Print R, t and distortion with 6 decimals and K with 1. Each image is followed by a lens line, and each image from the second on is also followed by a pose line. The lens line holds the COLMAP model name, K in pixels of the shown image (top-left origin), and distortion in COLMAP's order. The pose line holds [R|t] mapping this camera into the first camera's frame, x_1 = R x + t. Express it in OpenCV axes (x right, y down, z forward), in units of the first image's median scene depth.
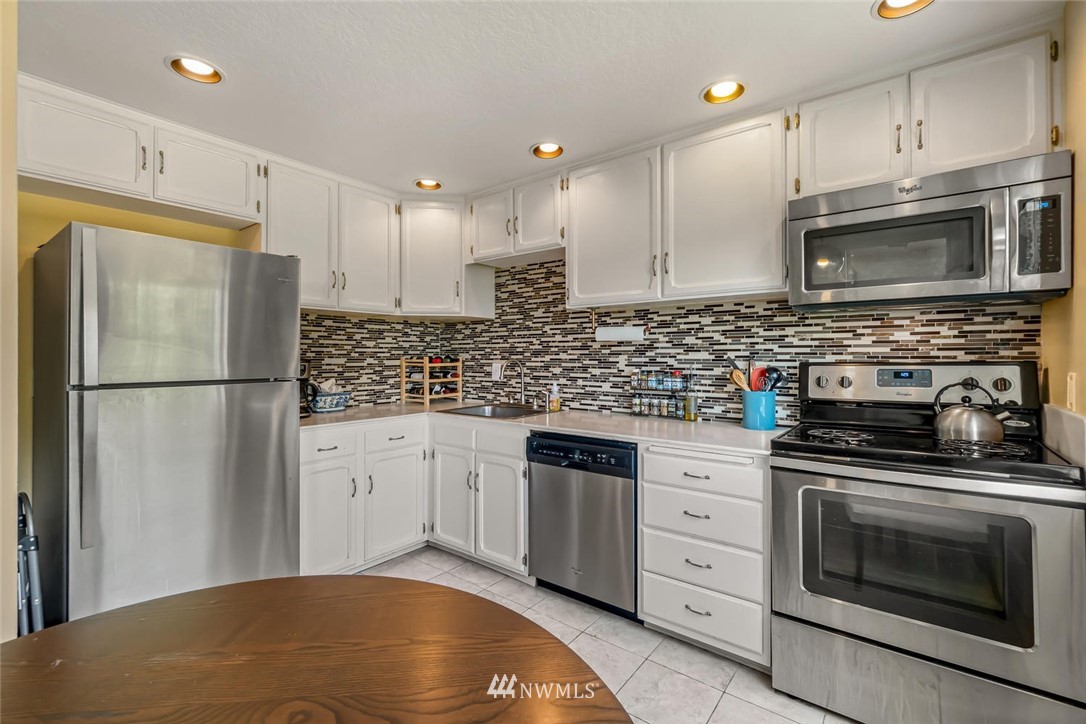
lens RADIAL K [[467.9, 0, 538.4], [0, 467.9, 353.3], [0, 0, 1]] dist [0.001934, -0.002009]
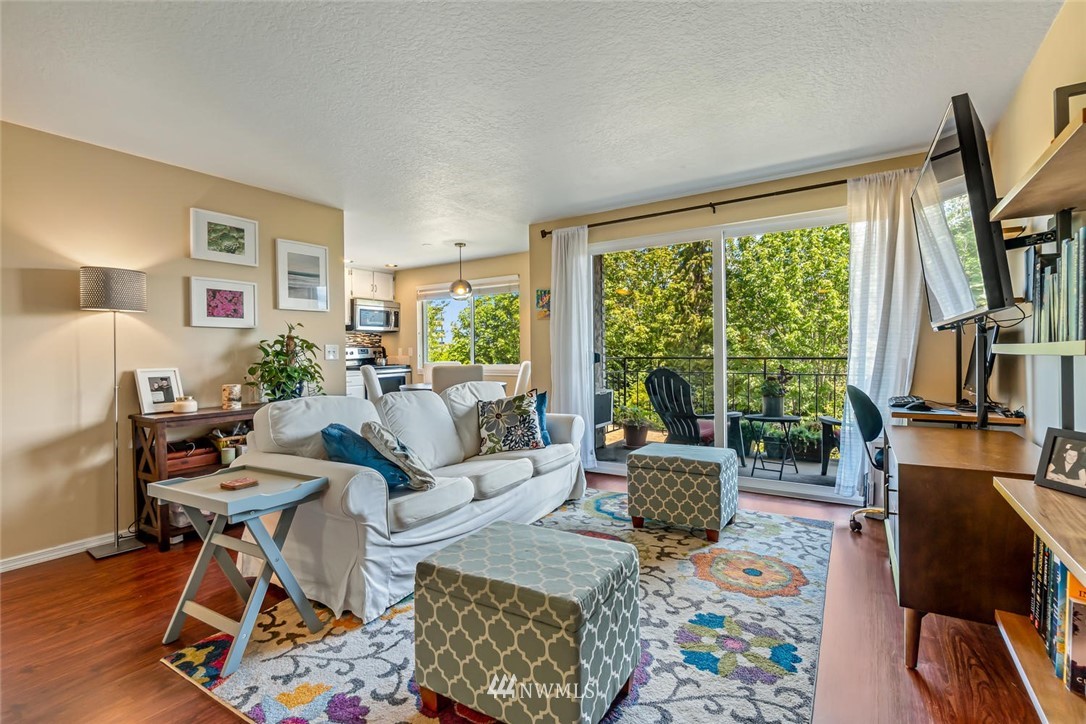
lens RADIAL K [[509.8, 0, 529.9], [0, 509.8, 361.5], [0, 0, 1]] dist [-0.029220, 0.000039]
pose [[-0.058530, -0.015826, 0.998160, -2.262786], [0.009747, 0.999818, 0.016423, 0.056774], [-0.998238, 0.010691, -0.058365, -0.018205]]
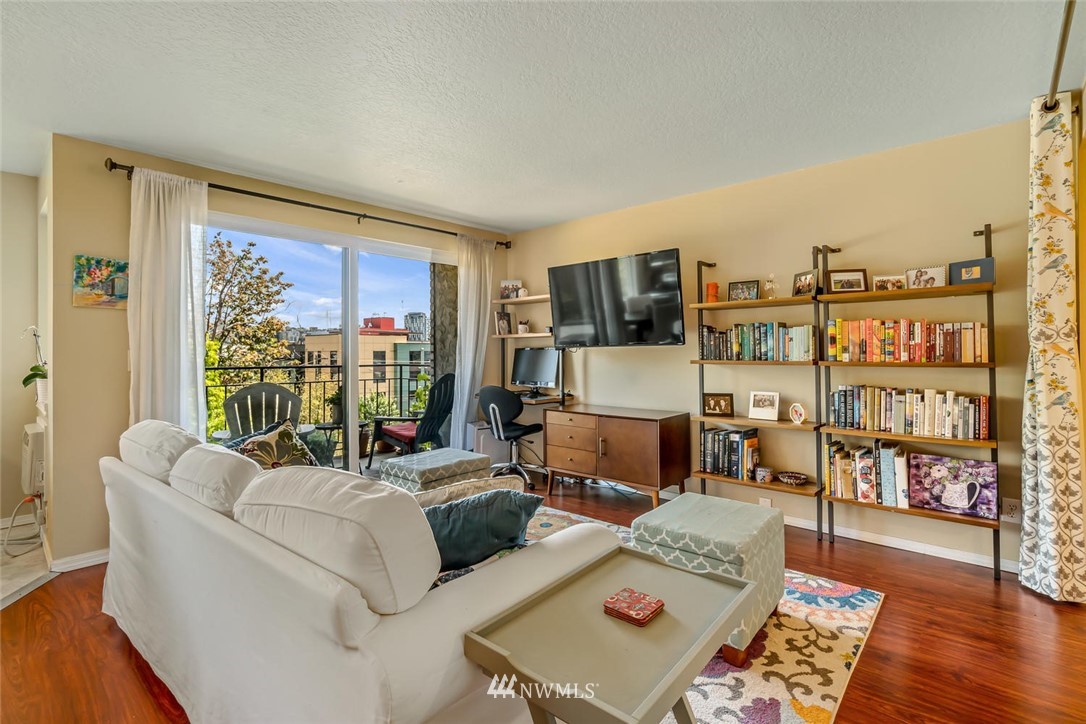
lens RADIAL K [[509.8, 0, 542.3], [0, 509.8, 351.0], [0, 0, 1]] dist [-0.029220, 0.000039]
pose [[-0.997030, 0.001524, 0.076998, -1.469992], [0.001261, 0.999993, -0.003460, 0.033237], [-0.077002, -0.003353, -0.997025, 0.776637]]
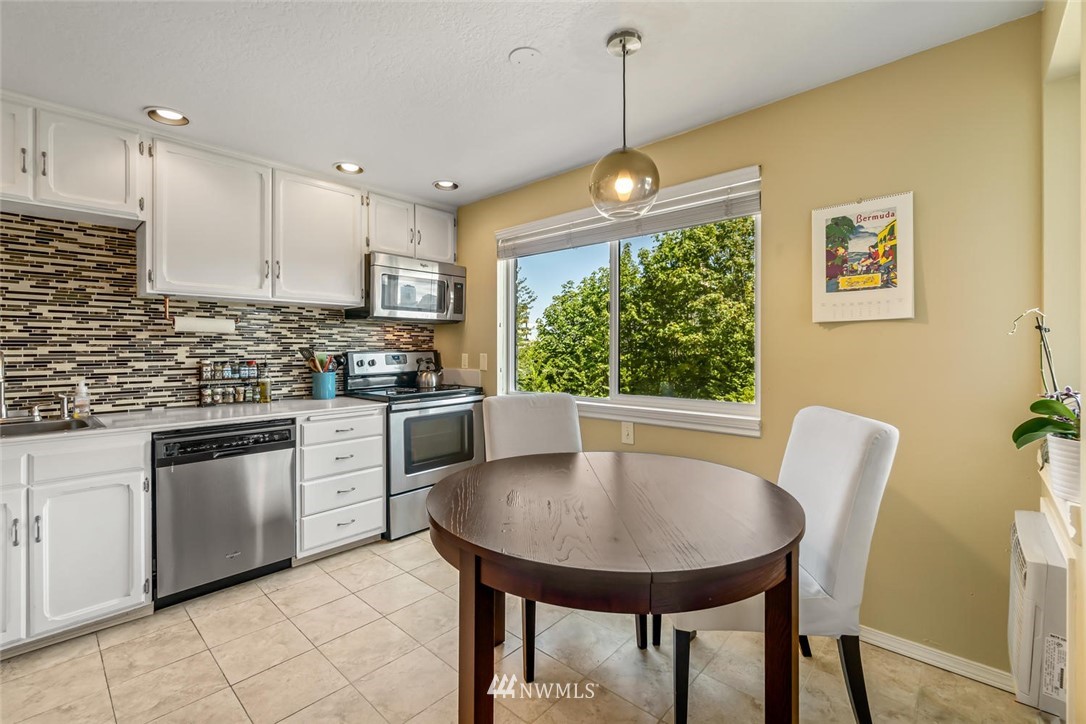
lens RADIAL K [[467.9, 0, 531.4], [0, 467.9, 351.1], [0, 0, 1]] dist [0.001934, -0.002009]
pose [[0.098037, -0.002620, 0.995179, -0.746581], [-0.000468, 0.999996, 0.002679, 0.010828], [-0.995183, -0.000729, 0.098036, 0.207320]]
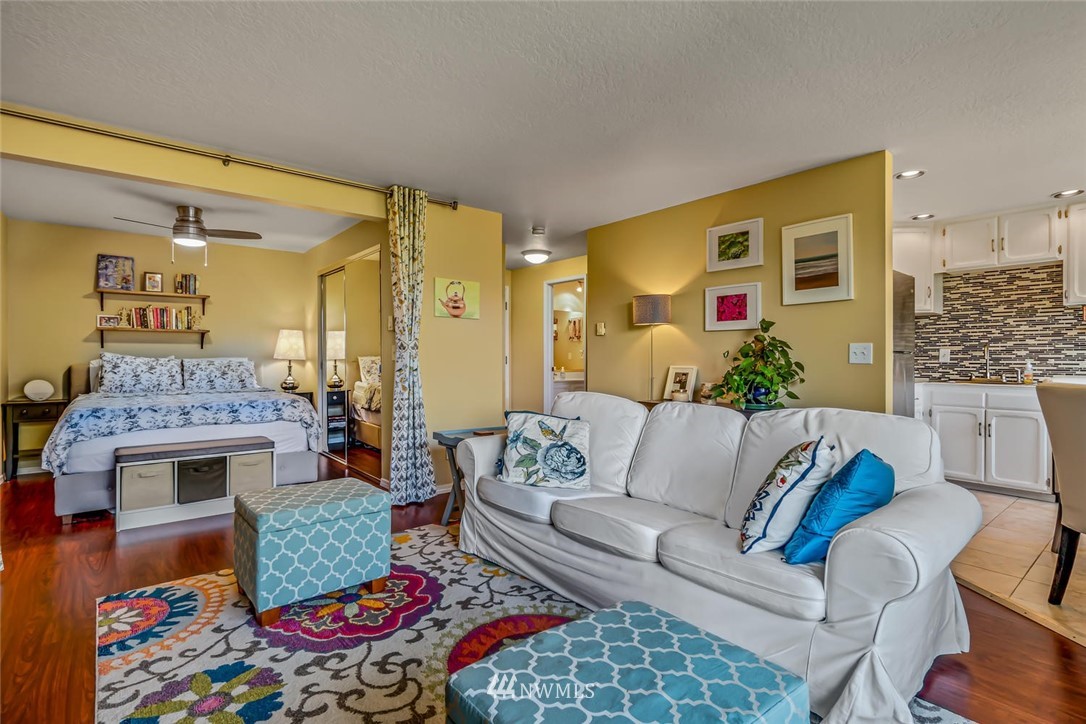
lens RADIAL K [[512.4, 0, 535.7], [0, 512.4, 357.6], [0, 0, 1]] dist [-0.005526, 0.000031]
pose [[0.970123, 0.002348, -0.242603, -1.083003], [-0.001426, 0.999991, 0.003977, 0.053481], [0.242610, -0.003513, 0.970117, -0.816572]]
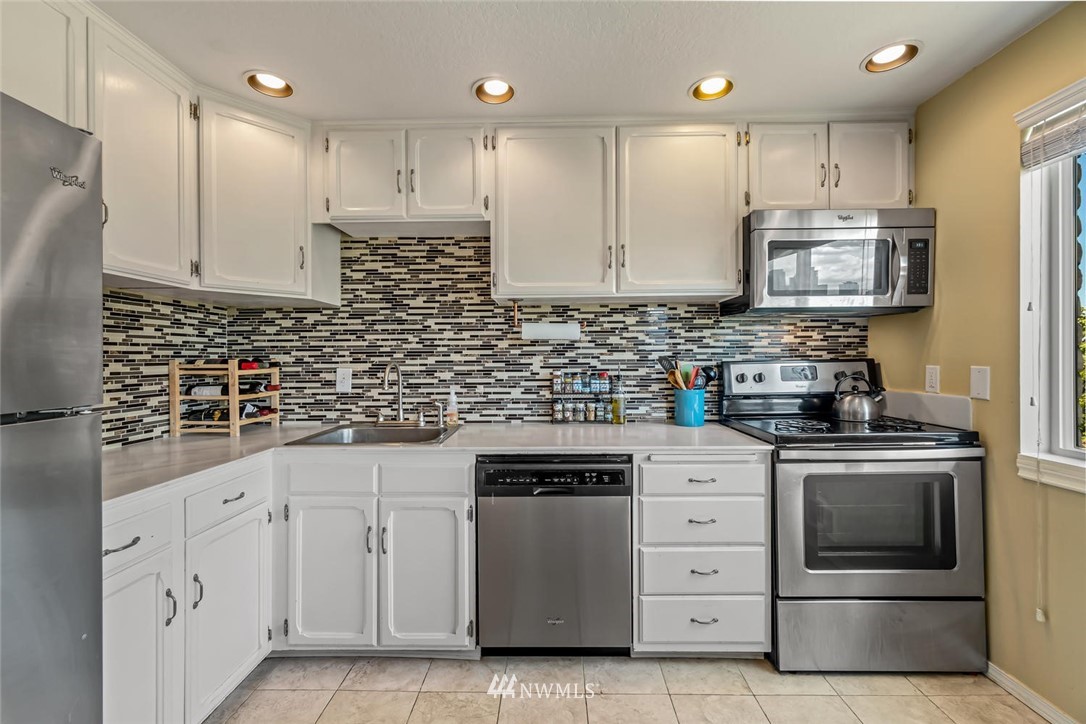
lens RADIAL K [[467.9, 0, 545.1], [0, 467.9, 357.8], [0, 0, 1]] dist [0.001934, -0.002009]
pose [[0.800584, -0.003613, 0.599210, -0.353512], [0.002839, 0.999993, 0.002237, 0.006033], [-0.599214, -0.000090, 0.800589, 0.306889]]
